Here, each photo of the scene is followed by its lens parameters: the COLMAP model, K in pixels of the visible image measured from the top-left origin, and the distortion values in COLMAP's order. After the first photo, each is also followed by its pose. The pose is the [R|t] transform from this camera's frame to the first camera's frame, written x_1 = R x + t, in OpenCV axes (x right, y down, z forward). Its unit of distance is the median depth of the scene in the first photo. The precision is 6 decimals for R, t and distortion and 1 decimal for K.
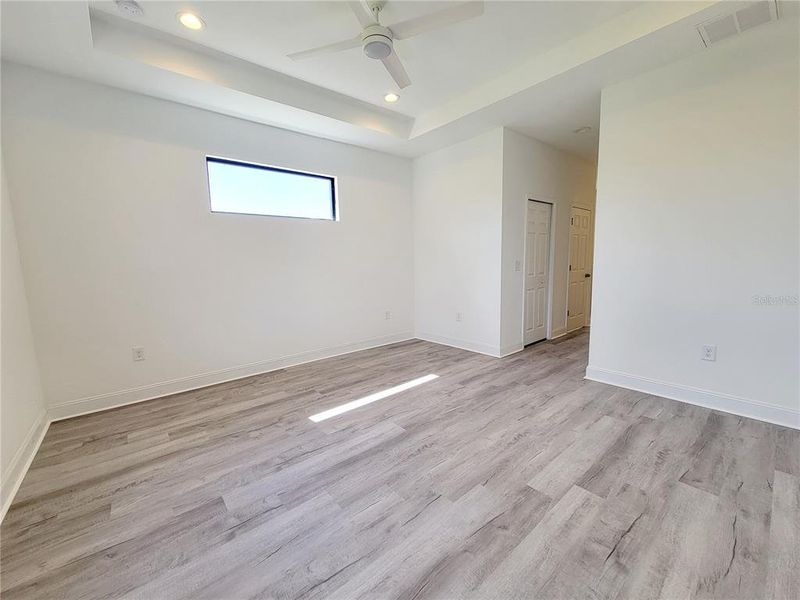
lens RADIAL K [[324.8, 0, 398.6], [0, 324.8, 301.1], [0, 0, 1]] dist [-0.000017, 0.000194]
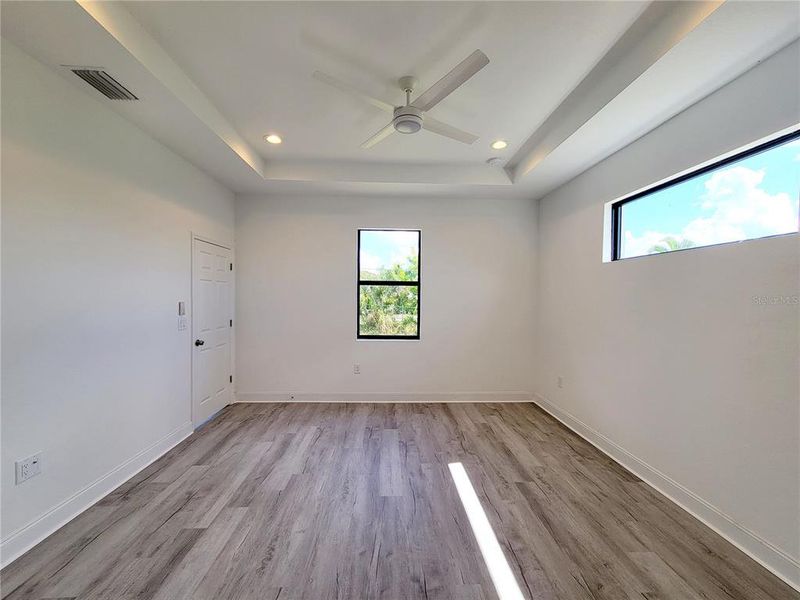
lens RADIAL K [[324.8, 0, 398.6], [0, 324.8, 301.1], [0, 0, 1]] dist [-0.000017, 0.000194]
pose [[-0.610401, 0.031794, -0.791455, 0.665355], [-0.090737, 0.989810, 0.109741, -0.263948], [0.786879, 0.138800, -0.601296, 1.386526]]
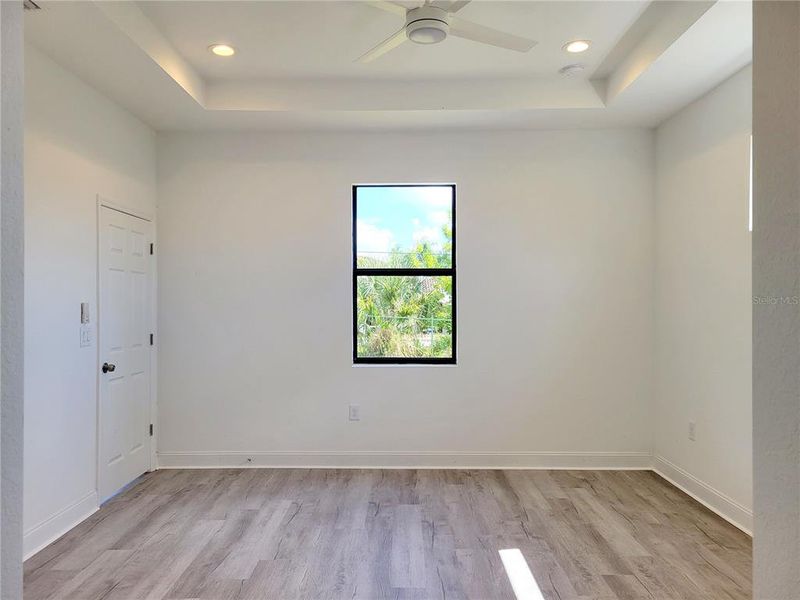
lens RADIAL K [[604.1, 0, 396.6], [0, 604.1, 300.7], [0, 0, 1]] dist [0.038540, -0.001765]
pose [[-0.648393, 0.024745, -0.760904, 0.831607], [-0.074184, 0.992662, 0.095496, -0.257041], [0.757683, 0.118366, -0.641799, 1.538706]]
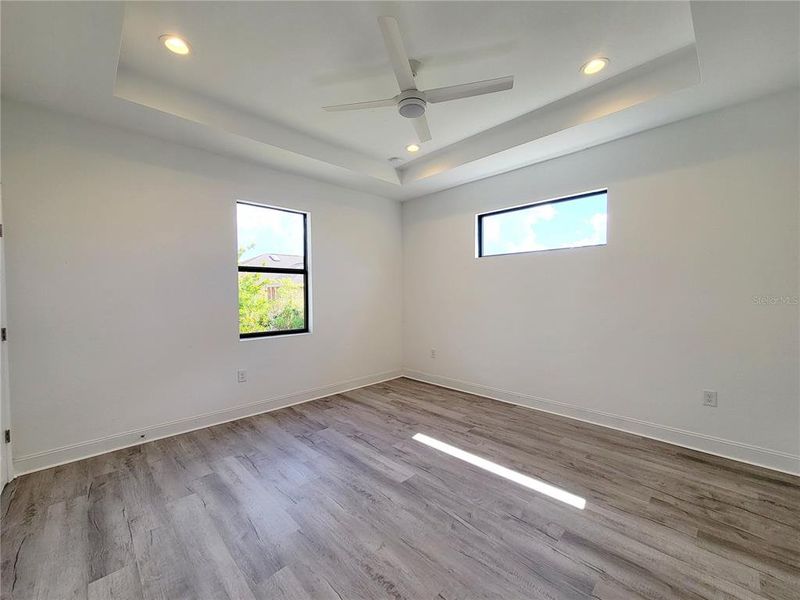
lens RADIAL K [[324.8, 0, 398.6], [0, 324.8, 301.1], [0, 0, 1]] dist [-0.000017, 0.000194]
pose [[0.073817, 0.049686, -0.996033, 0.846776], [-0.113851, 0.992648, 0.041079, -0.152883], [0.990752, 0.110367, 0.078931, 0.770377]]
